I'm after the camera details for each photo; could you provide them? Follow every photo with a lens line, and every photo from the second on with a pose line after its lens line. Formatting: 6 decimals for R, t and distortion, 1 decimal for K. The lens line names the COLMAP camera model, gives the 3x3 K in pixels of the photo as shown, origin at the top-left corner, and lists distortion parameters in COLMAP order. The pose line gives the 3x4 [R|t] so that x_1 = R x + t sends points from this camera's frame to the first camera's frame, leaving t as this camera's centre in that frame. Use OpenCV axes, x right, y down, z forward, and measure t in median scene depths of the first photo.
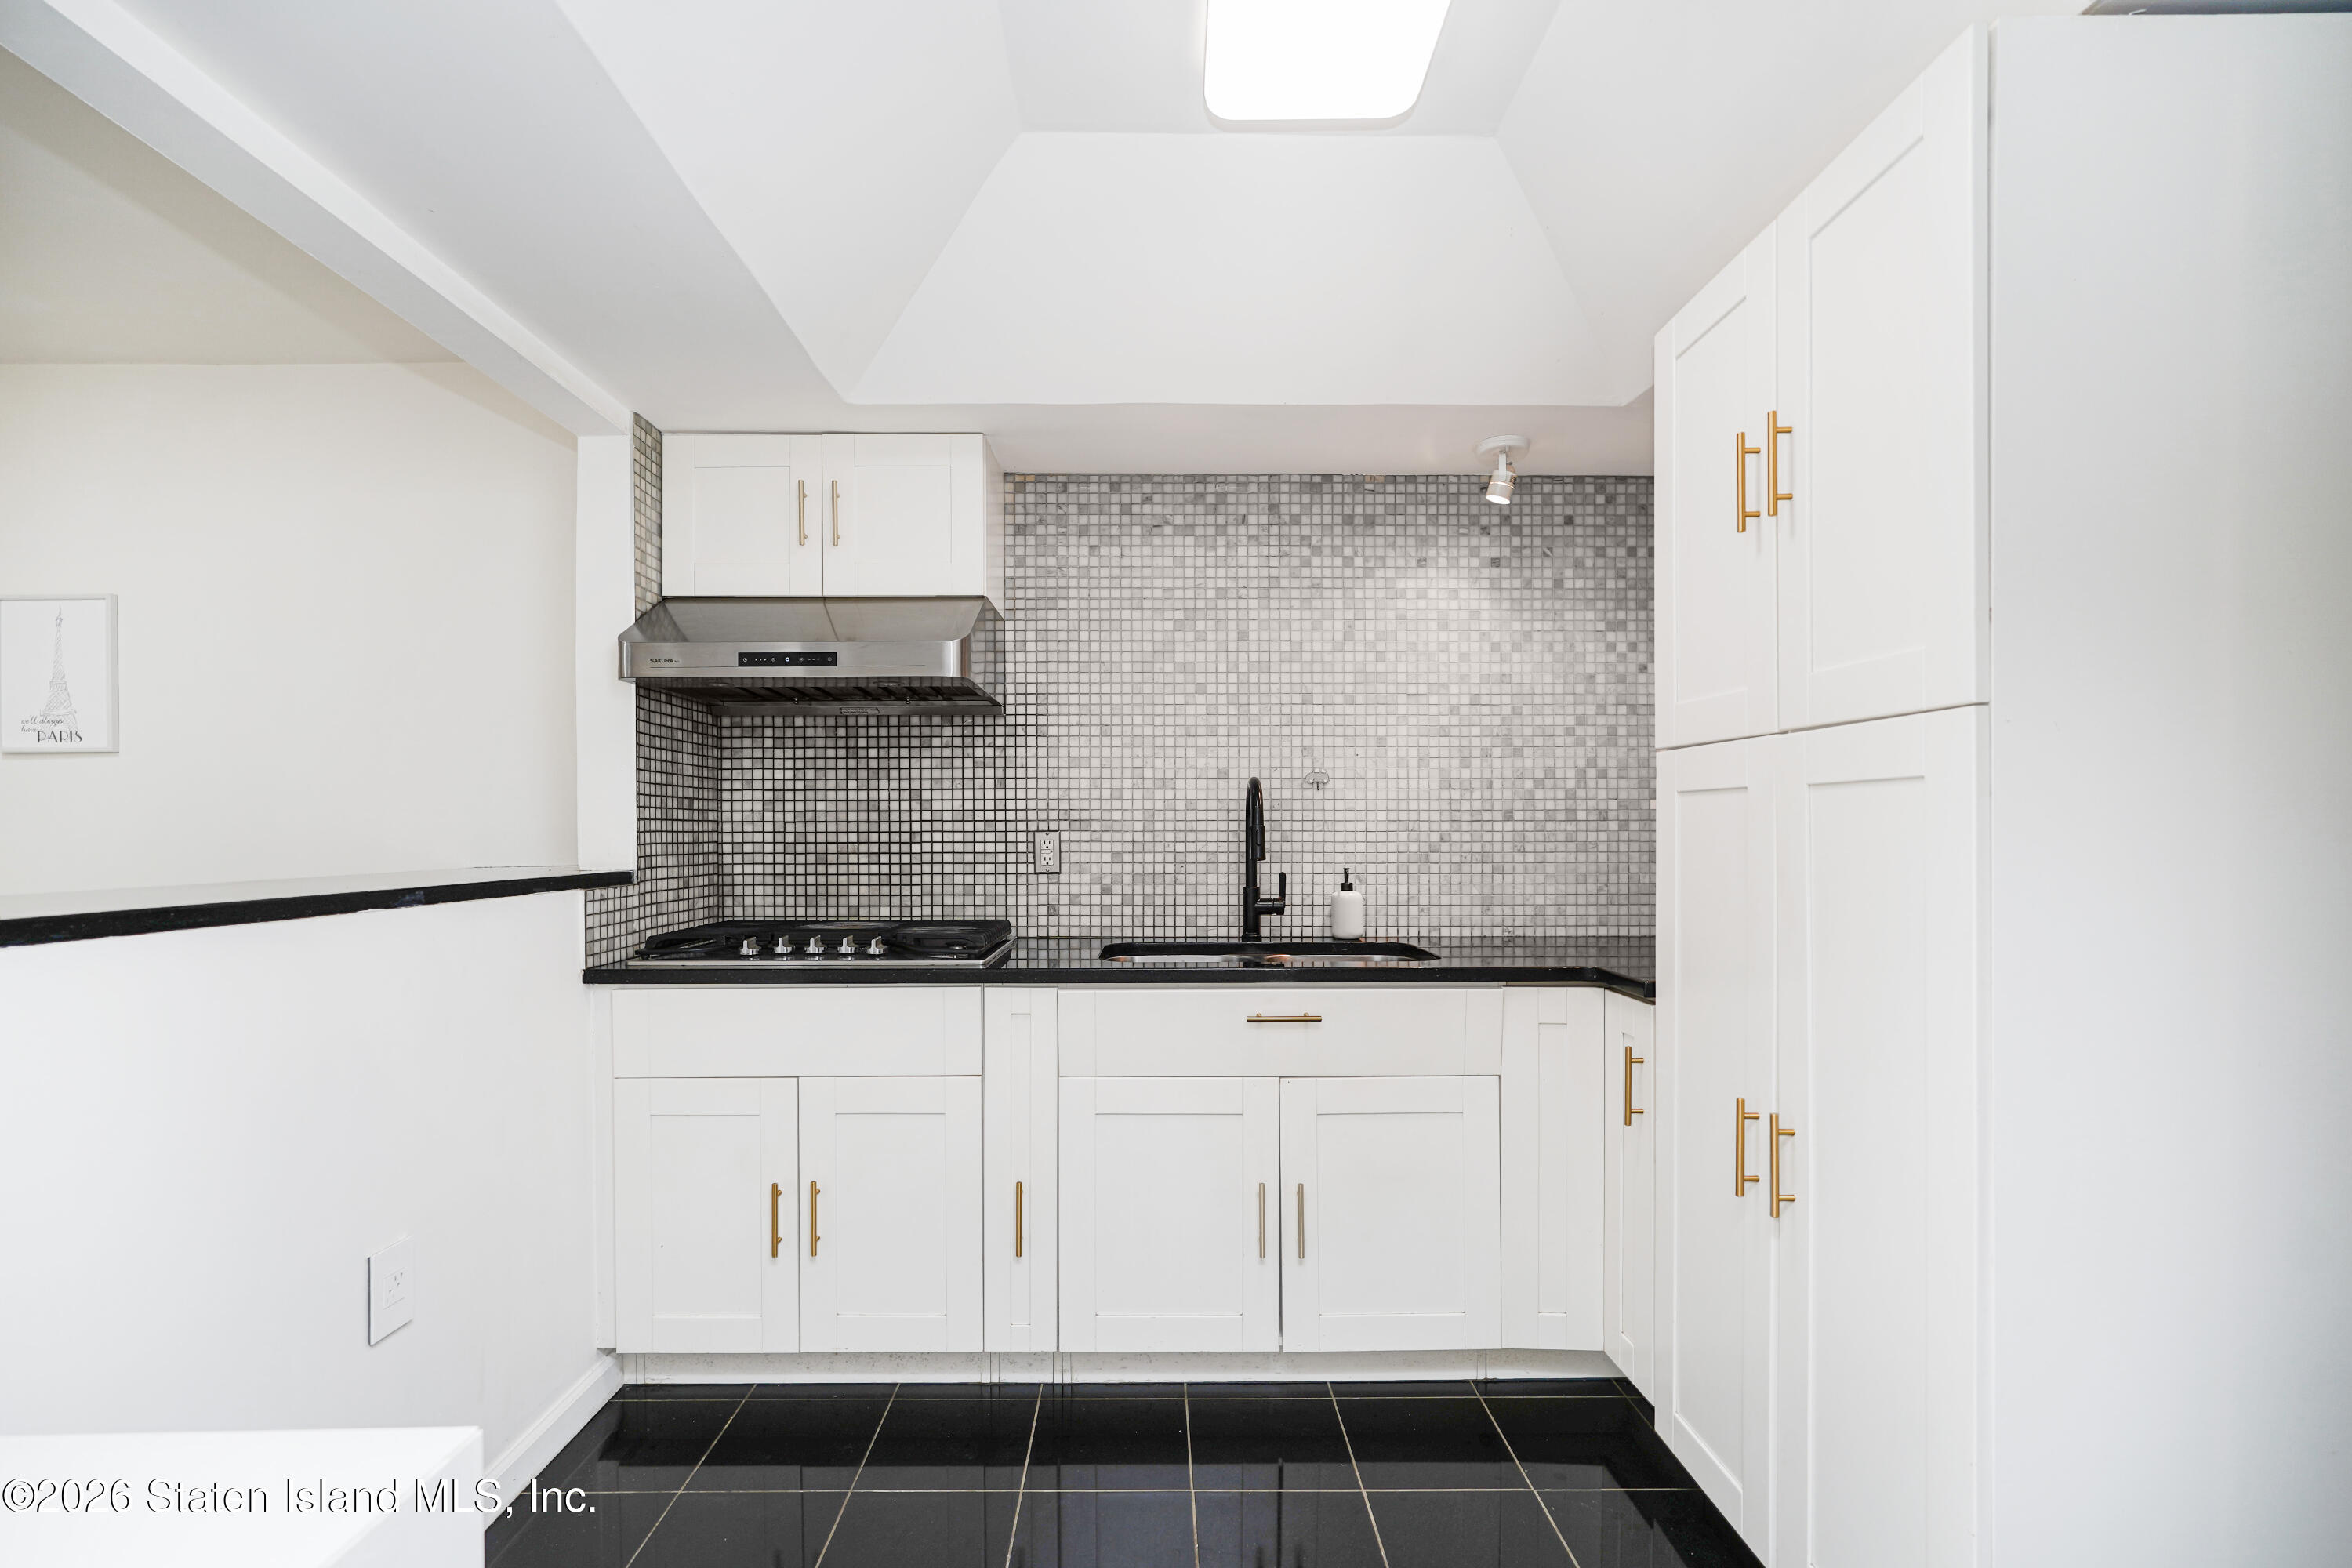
lens RADIAL K [[1055.8, 0, 1152.9], [0, 1055.8, 840.5], [0, 0, 1]] dist [-0.013106, 0.006834]
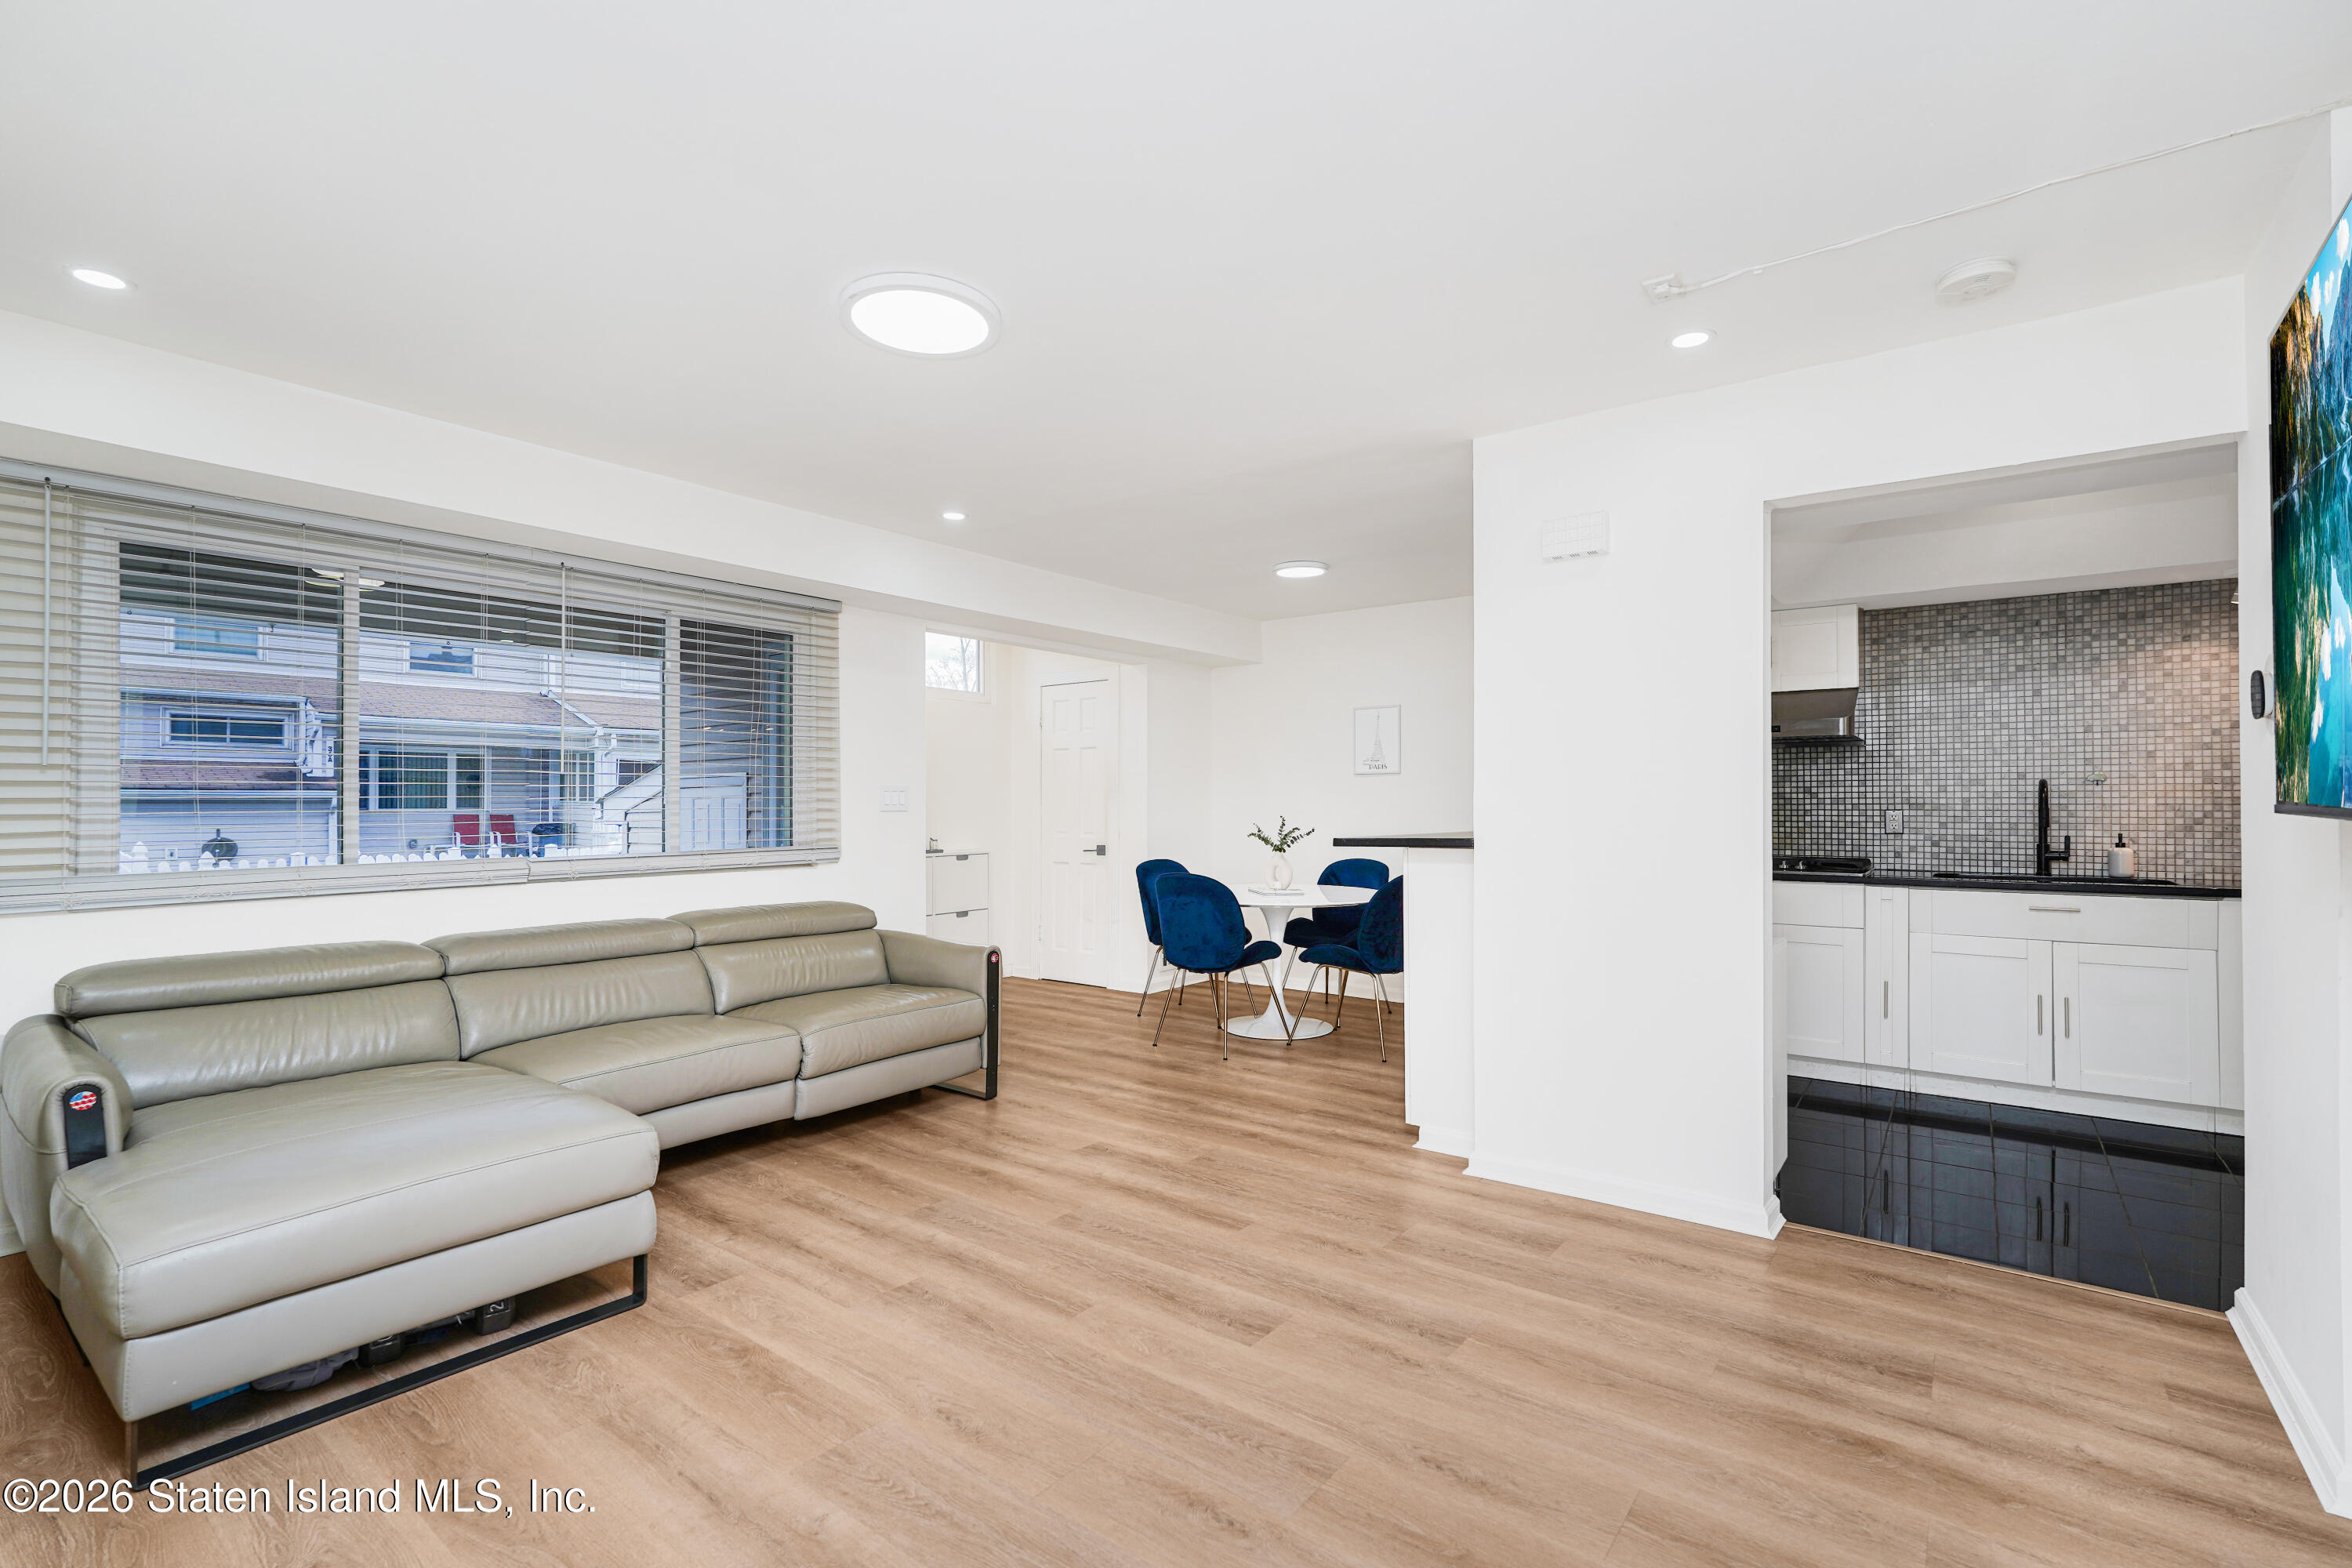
lens RADIAL K [[1055.8, 0, 1154.7], [0, 1055.8, 797.5], [0, 0, 1]] dist [-0.013106, 0.006834]
pose [[0.786900, -0.002208, -0.617077, 0.011854], [-0.007625, 0.999882, -0.013301, 0.003370], [0.617034, 0.015172, 0.786790, -1.153258]]
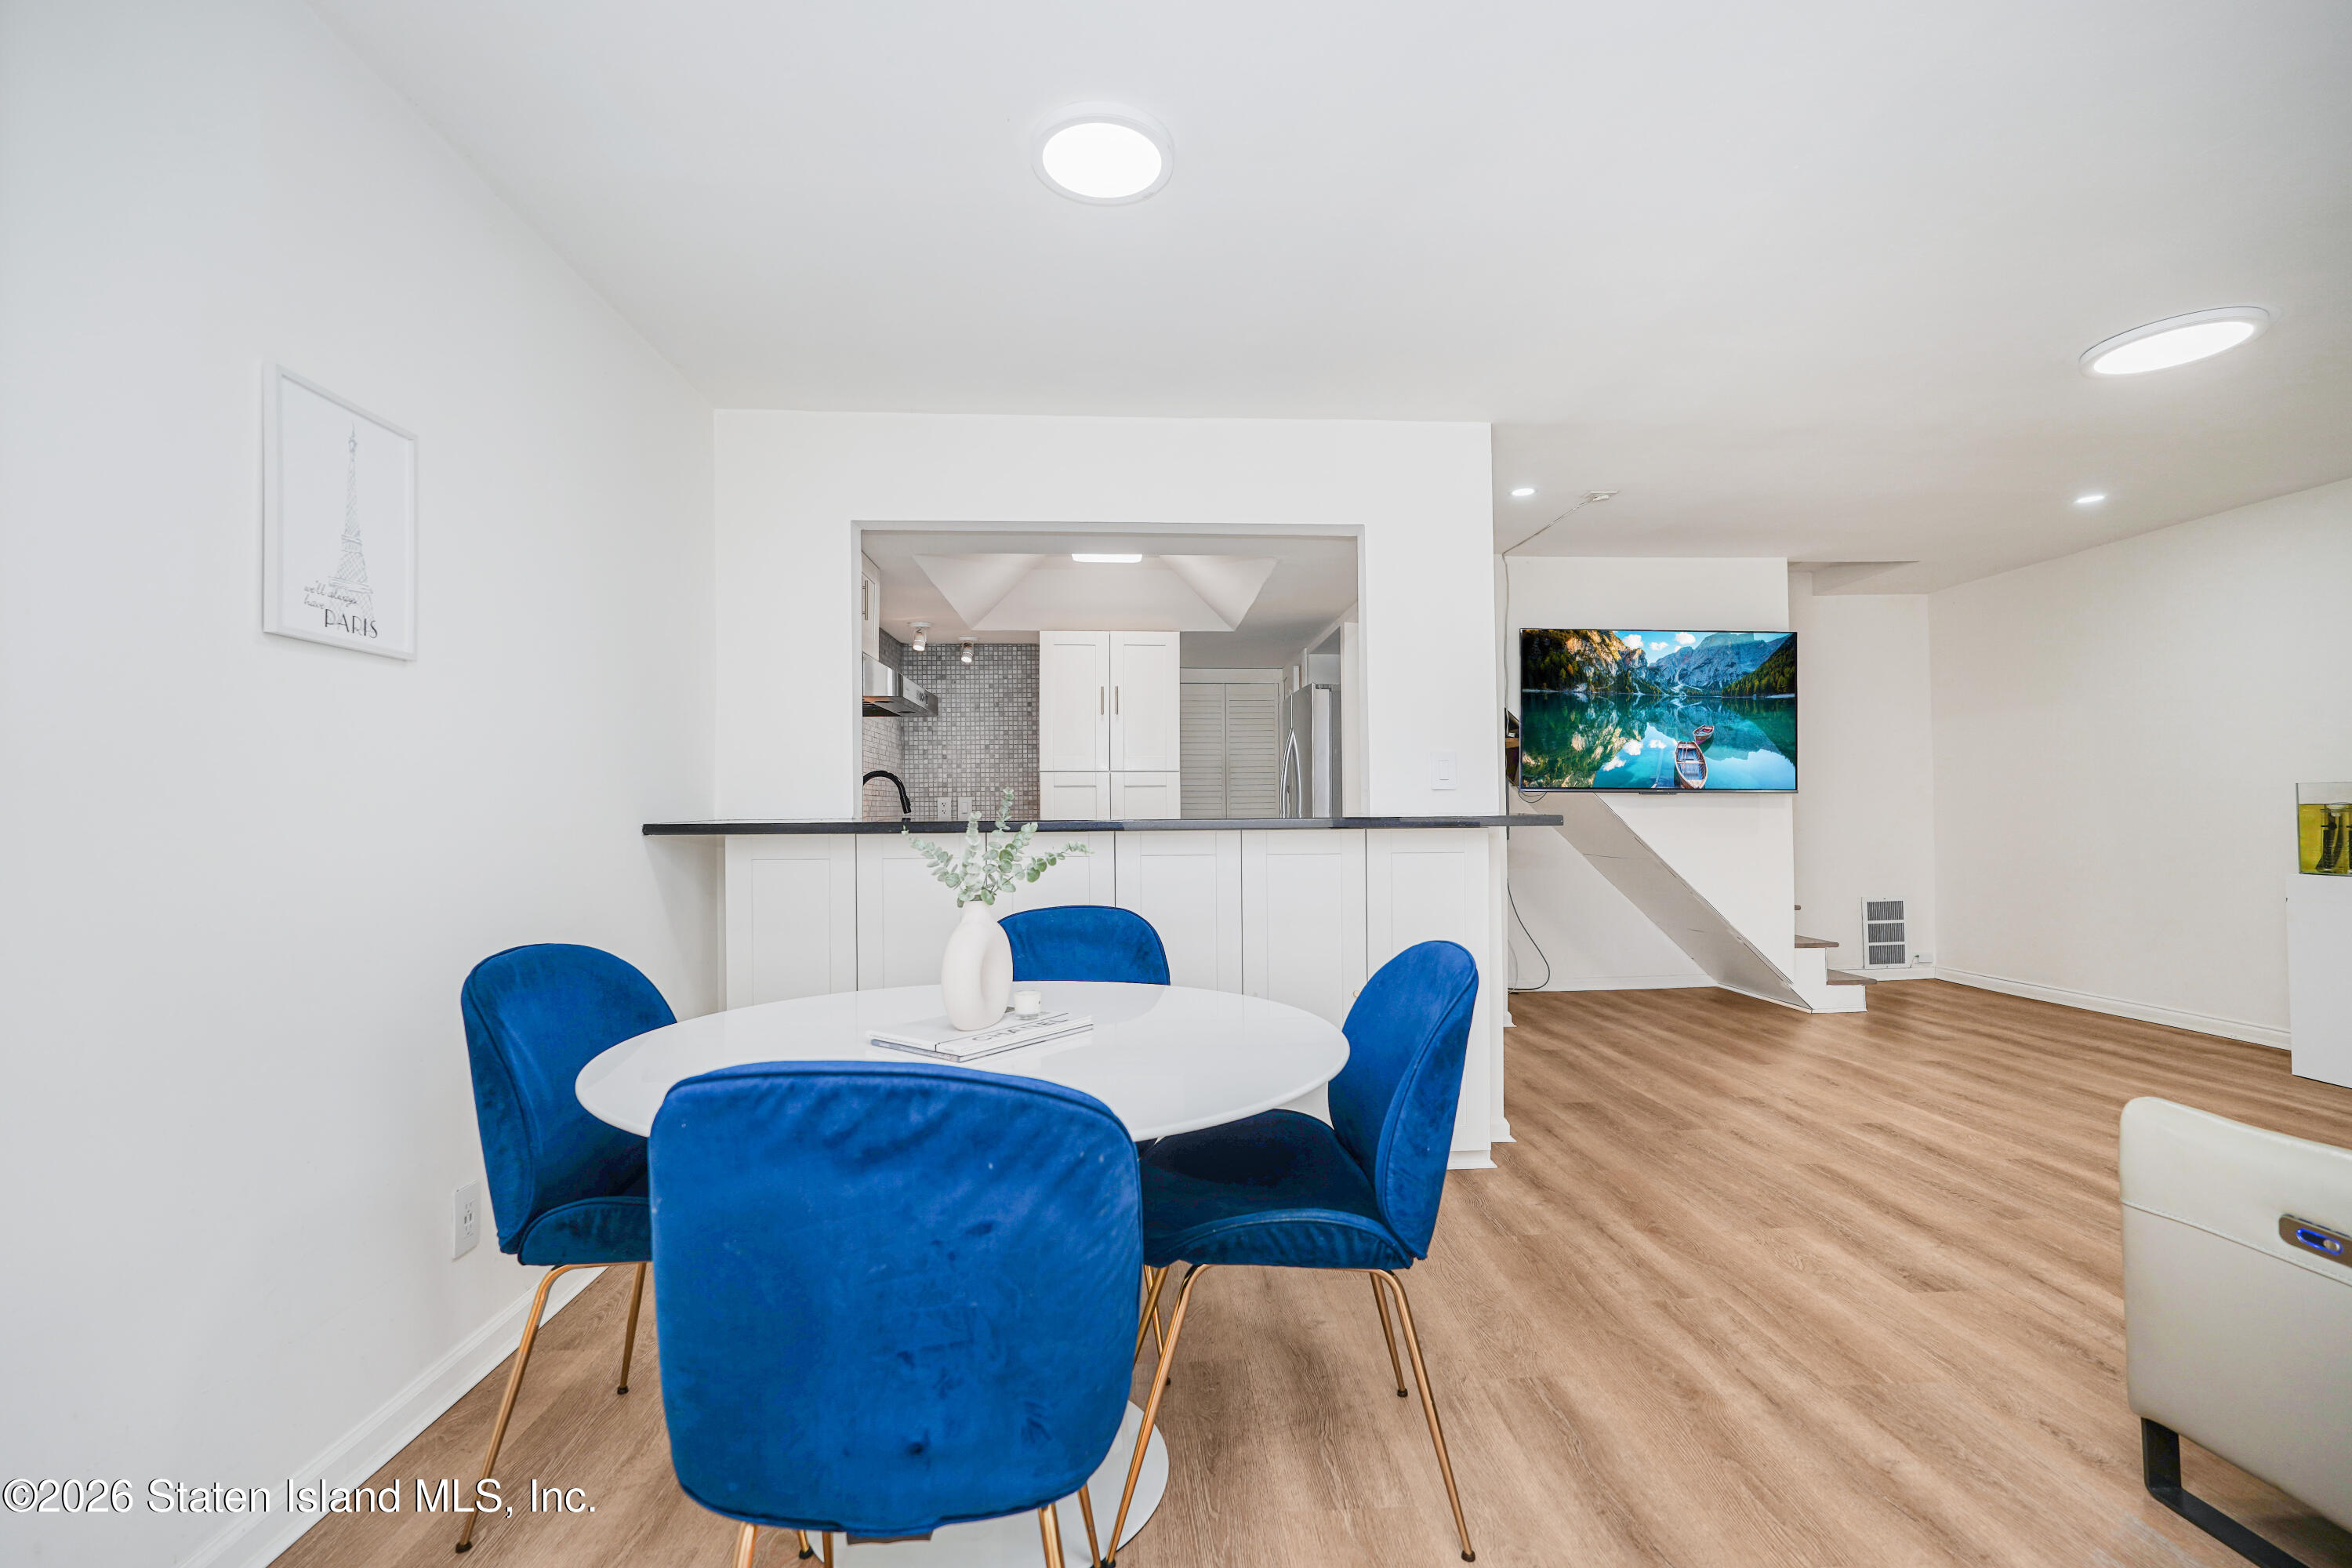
lens RADIAL K [[1055.8, 0, 1173.7], [0, 1055.8, 785.0], [0, 0, 1]] dist [-0.013106, 0.006834]
pose [[-0.061187, 0.025538, 0.997800, -1.725769], [0.015976, 0.999570, -0.024604, 0.024293], [-0.997998, 0.014436, -0.061569, 0.537862]]
